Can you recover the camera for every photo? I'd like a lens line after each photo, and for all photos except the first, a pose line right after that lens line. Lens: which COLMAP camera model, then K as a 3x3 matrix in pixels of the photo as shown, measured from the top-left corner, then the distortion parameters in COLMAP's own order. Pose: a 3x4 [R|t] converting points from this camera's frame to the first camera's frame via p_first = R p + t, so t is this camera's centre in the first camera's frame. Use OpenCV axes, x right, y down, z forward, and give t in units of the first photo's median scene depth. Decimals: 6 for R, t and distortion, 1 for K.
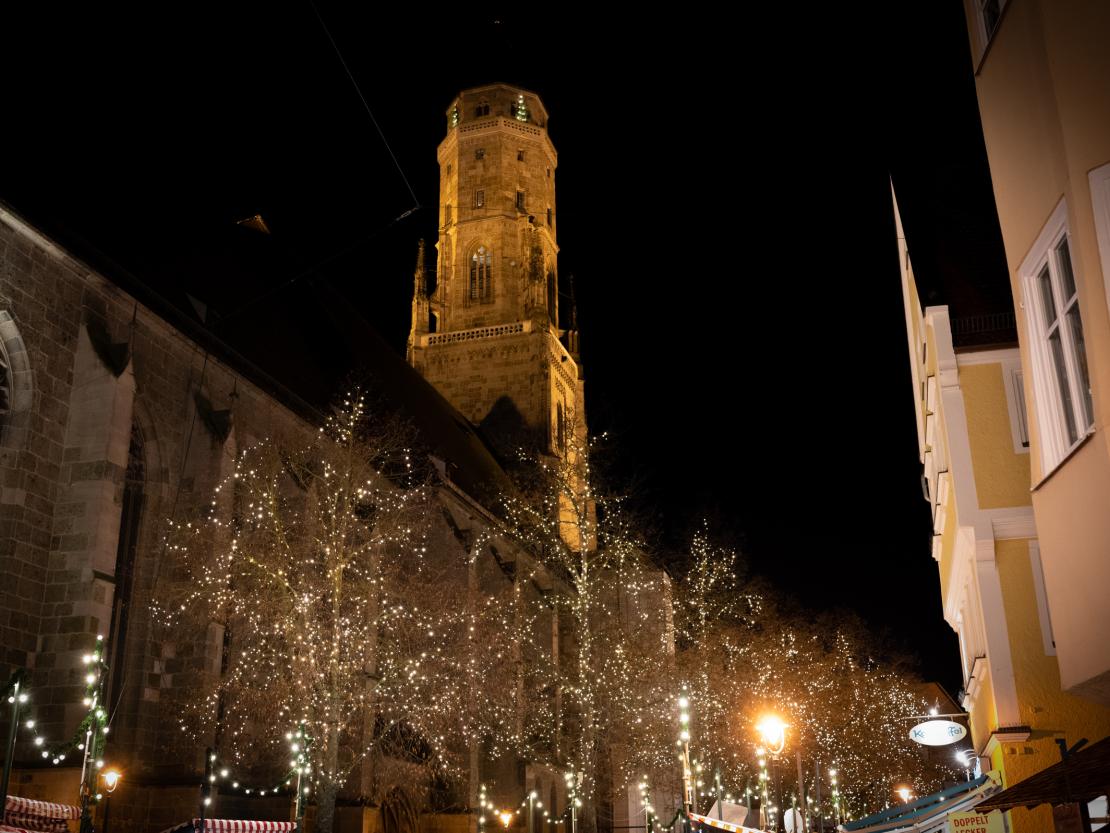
lens RADIAL K [[1264.6, 0, 555.0], [0, 1264.6, 416.5], [0, 0, 1]] dist [0.007656, 0.006635]
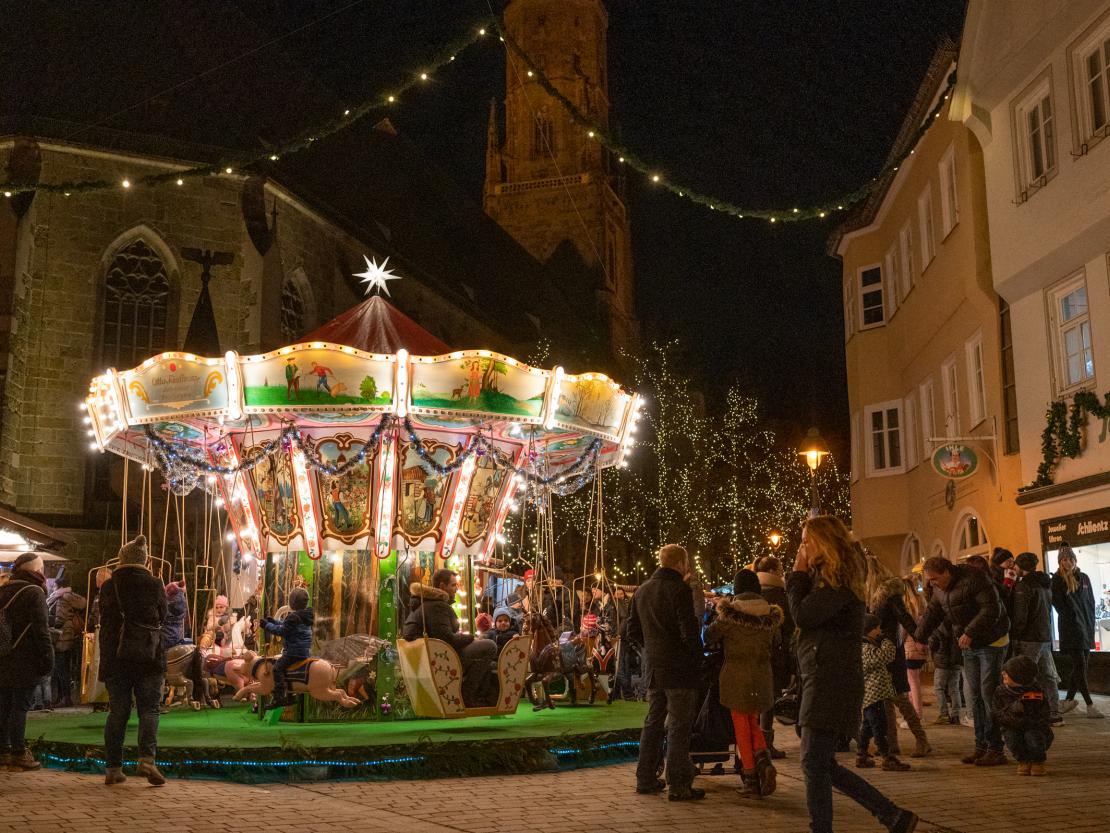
lens RADIAL K [[1264.6, 0, 555.0], [0, 1264.6, 416.5], [0, 0, 1]] dist [0.007656, 0.006635]
pose [[0.999897, 0.002140, -0.014214, -0.032397], [0.000452, 0.983684, 0.179906, -0.064073], [0.014367, -0.179894, 0.983581, -0.203890]]
